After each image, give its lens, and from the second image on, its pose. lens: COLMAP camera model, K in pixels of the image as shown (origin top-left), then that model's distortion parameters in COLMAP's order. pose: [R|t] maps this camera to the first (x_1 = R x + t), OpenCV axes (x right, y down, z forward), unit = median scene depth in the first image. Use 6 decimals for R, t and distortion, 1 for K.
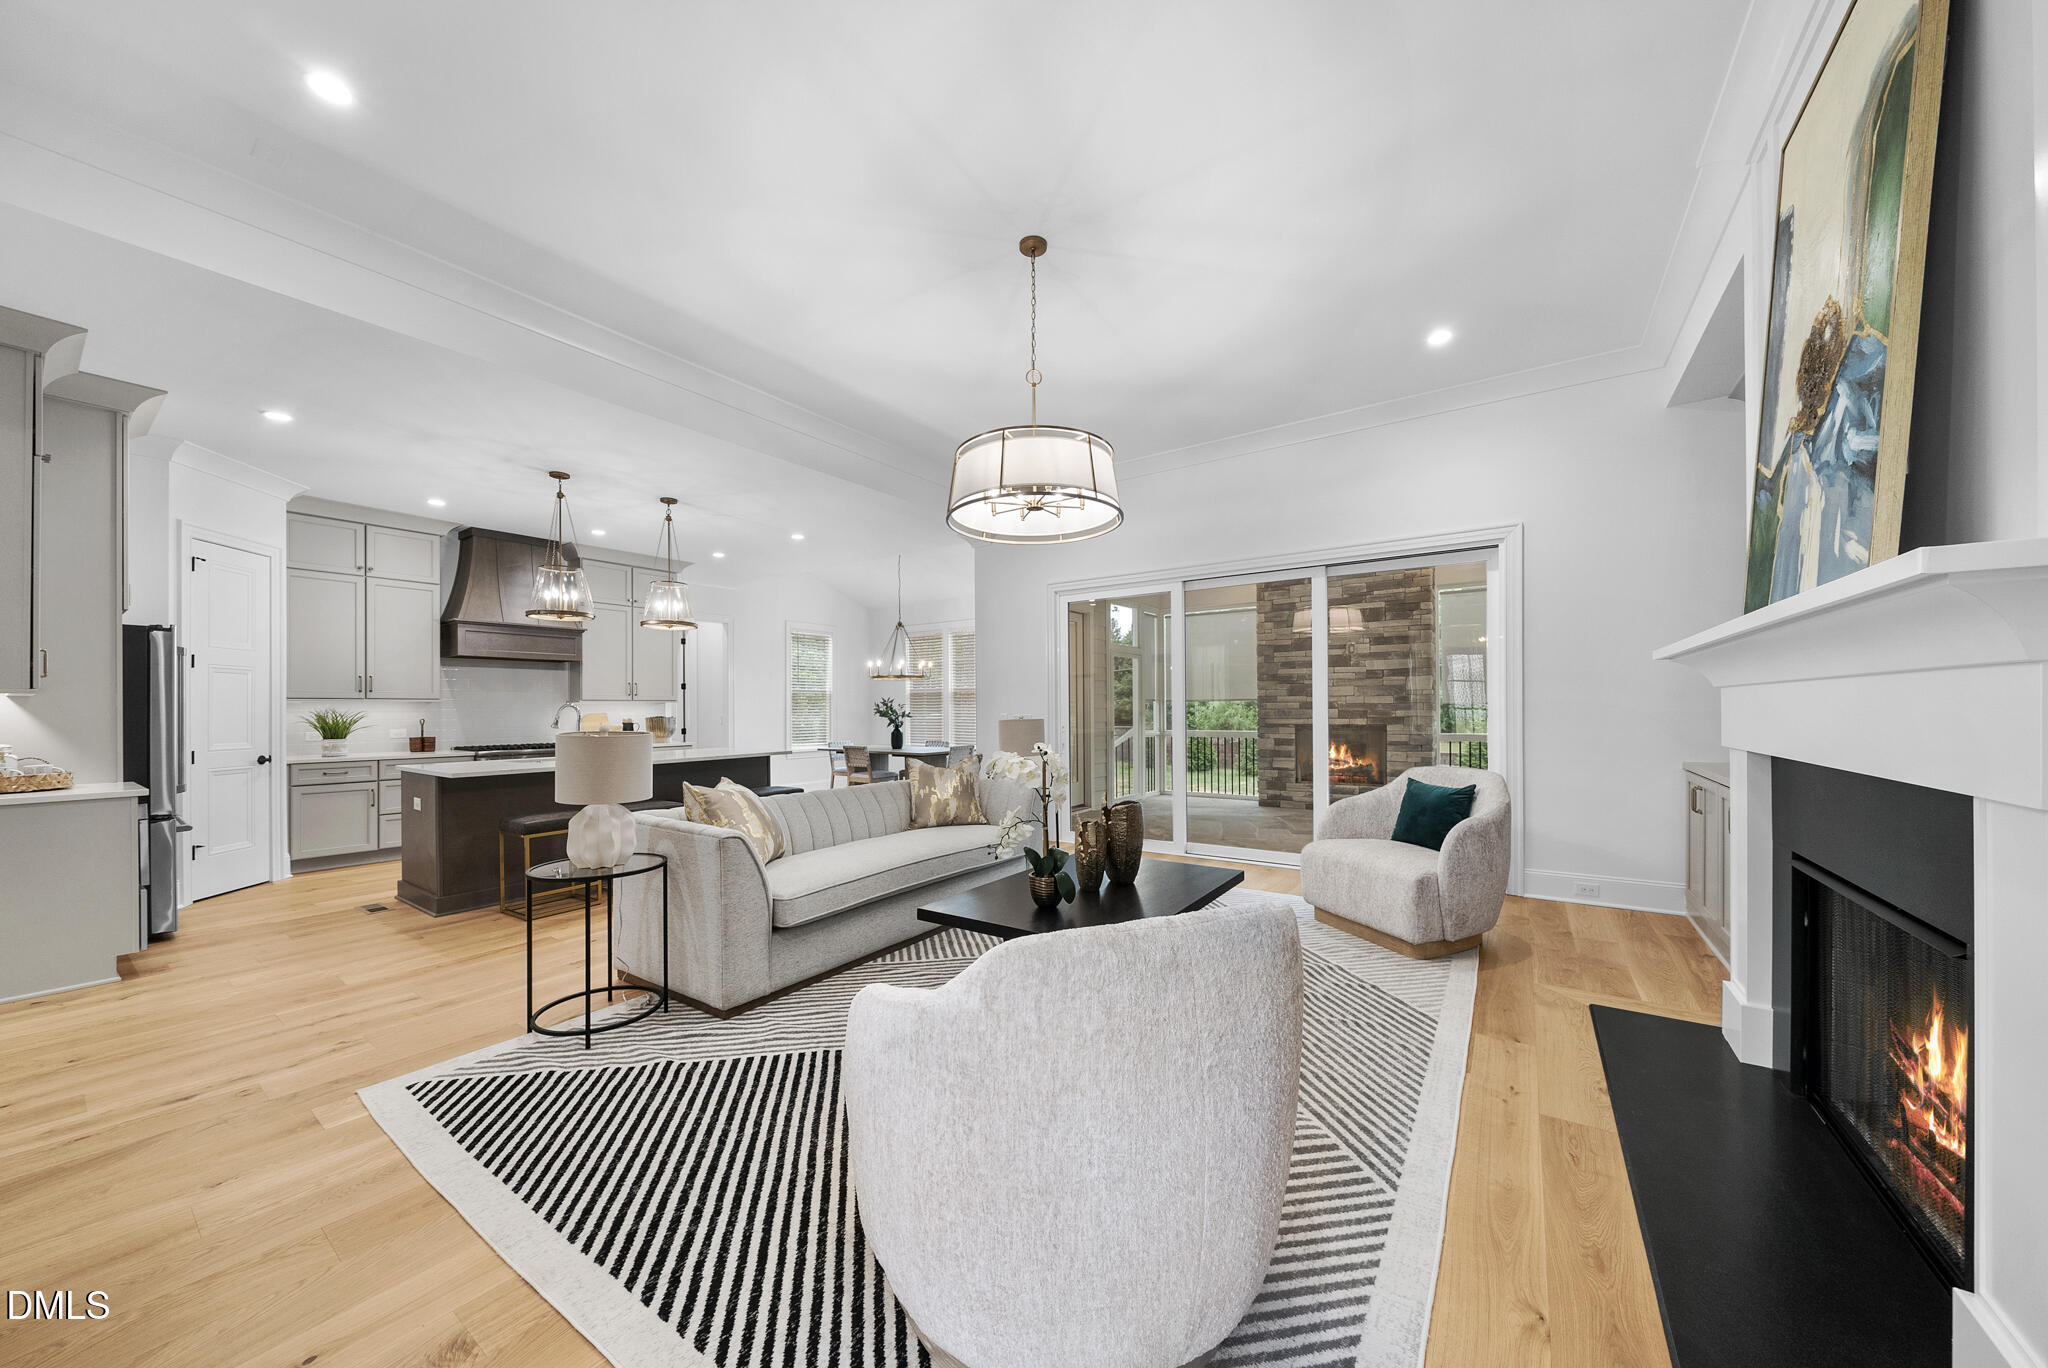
lens RADIAL K [[709.3, 0, 1013.6], [0, 709.3, 708.2], [0, 0, 1]] dist [-0.007534, 0.000161]
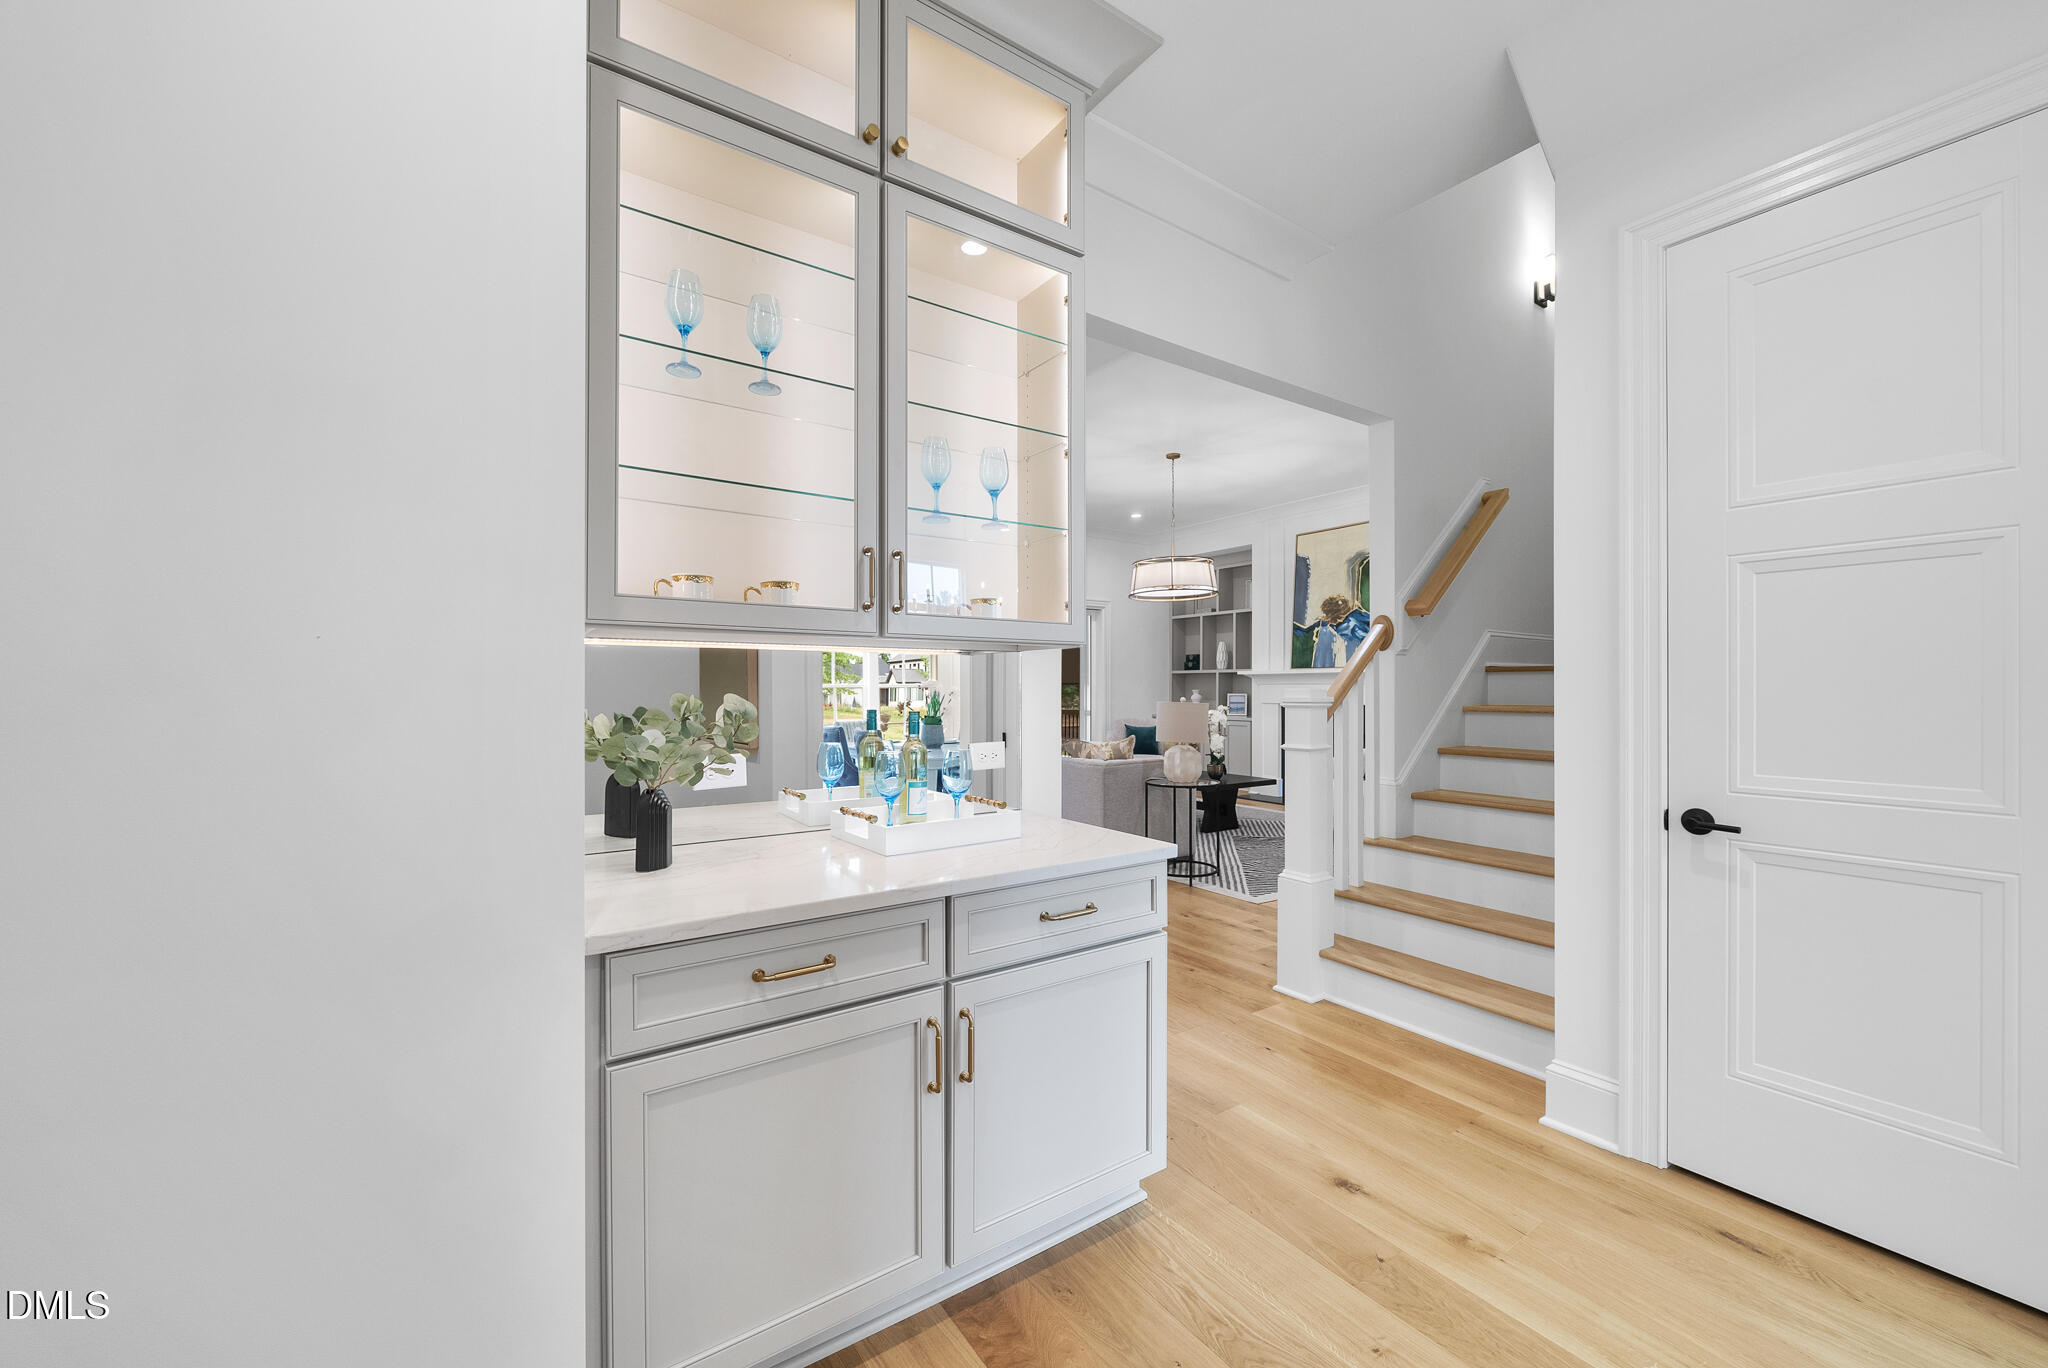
lens RADIAL K [[782.7, 0, 1016.5], [0, 782.7, 683.4], [0, 0, 1]] dist [-0.004346, 0.000338]
pose [[0.349528, 0.014171, 0.936819, -1.048542], [-0.005871, 0.999899, -0.012935, 0.006961], [-0.936907, -0.000979, 0.349576, 0.313814]]
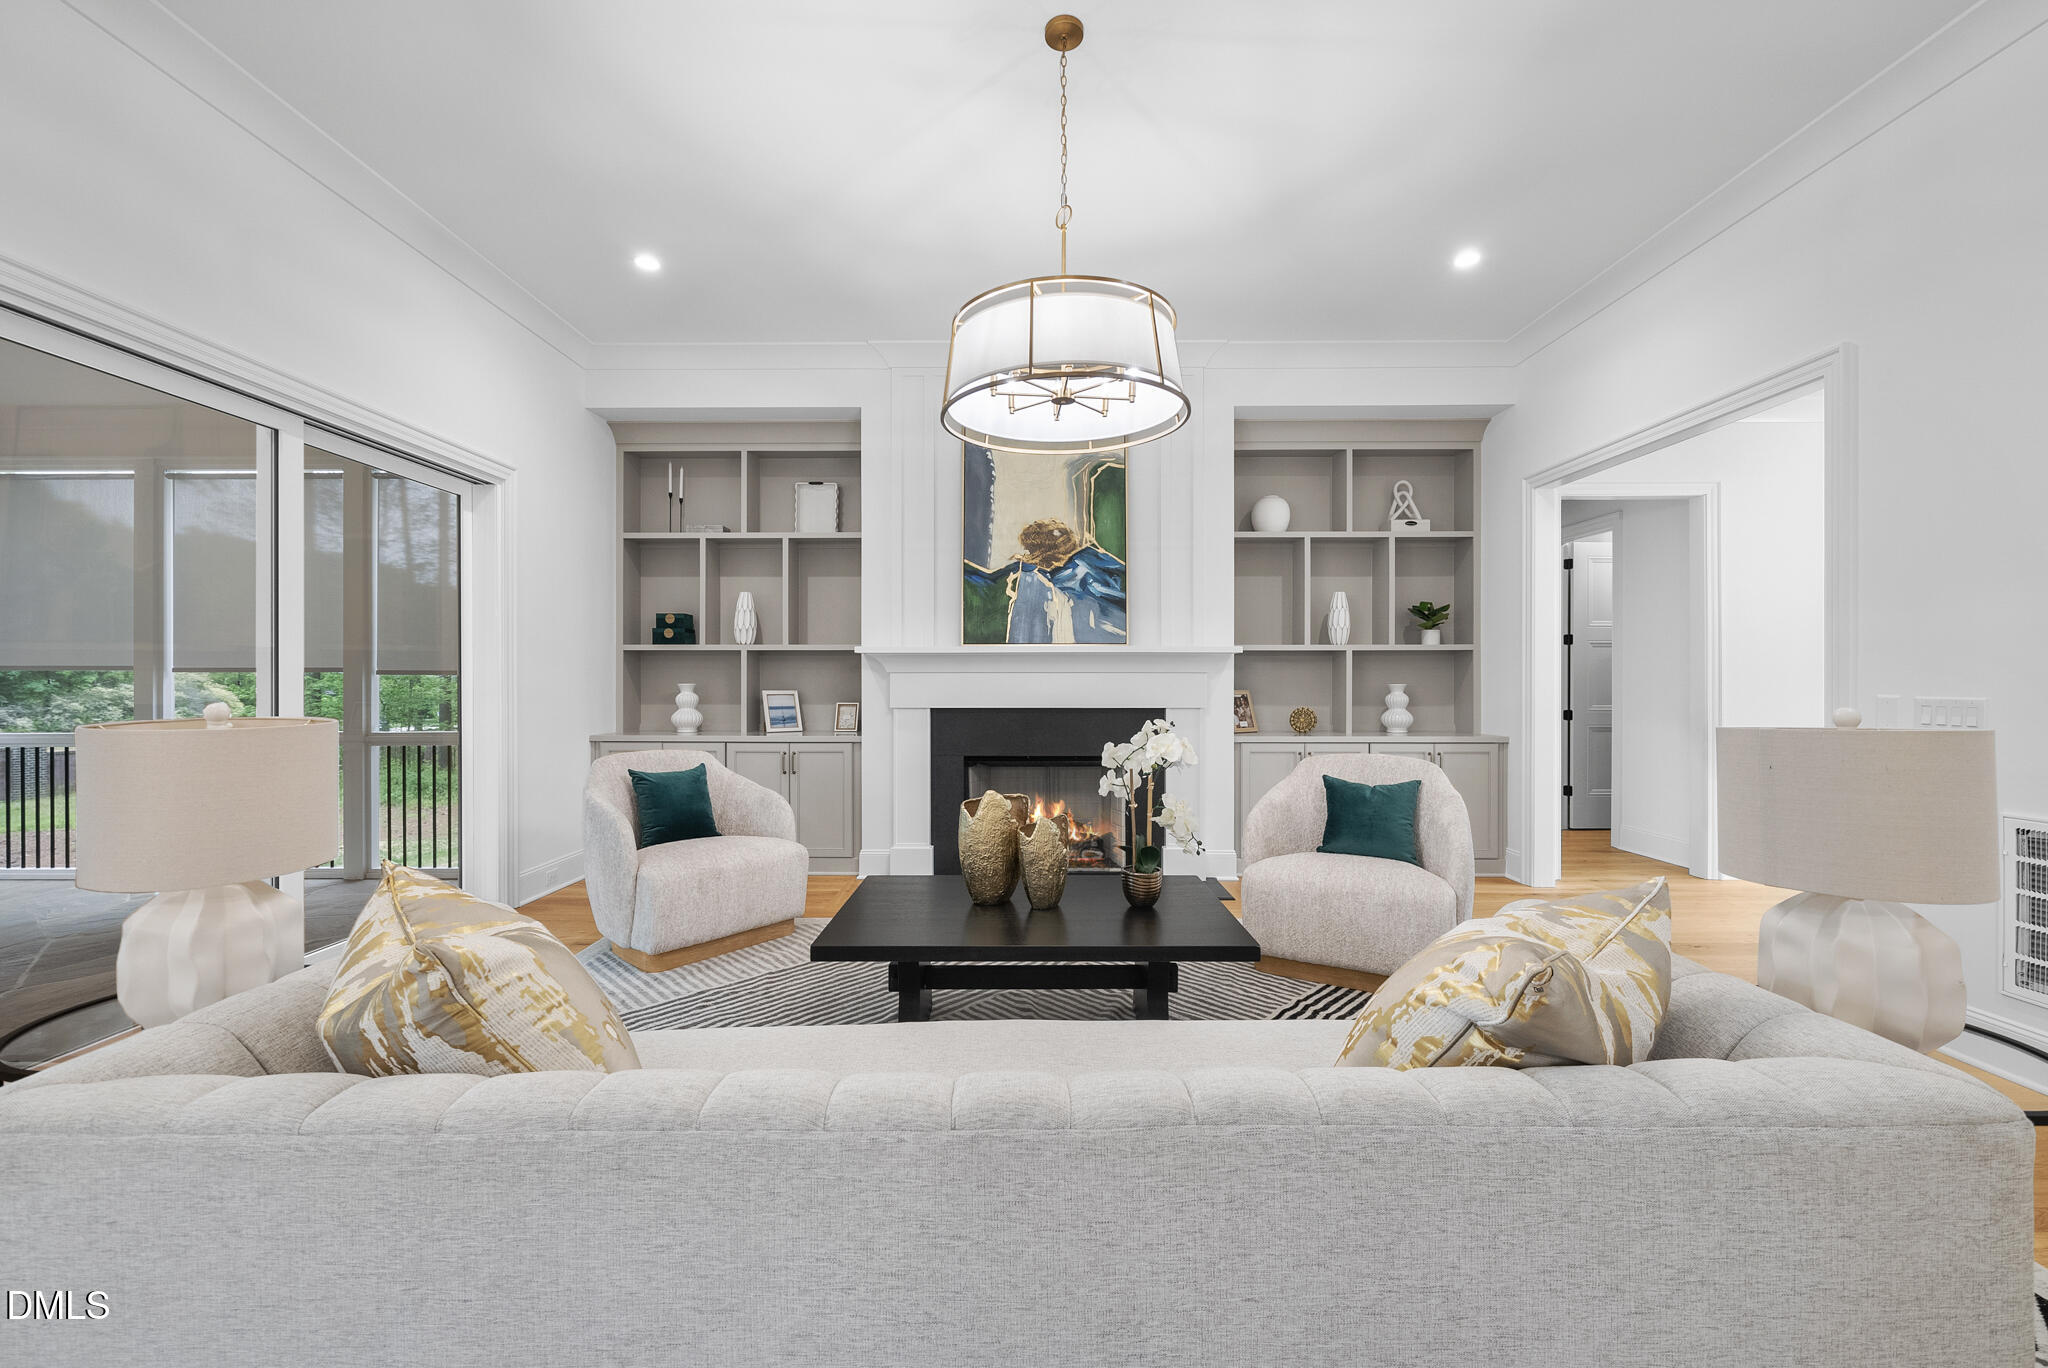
lens RADIAL K [[812.3, 0, 1025.9], [0, 812.3, 686.2], [0, 0, 1]] dist [-0.003174, -0.000780]
pose [[-0.574885, 0.004852, 0.818220, -0.297770], [0.003819, 0.999987, -0.003247, 0.003735], [-0.818226, 0.001258, -0.574896, 0.728803]]
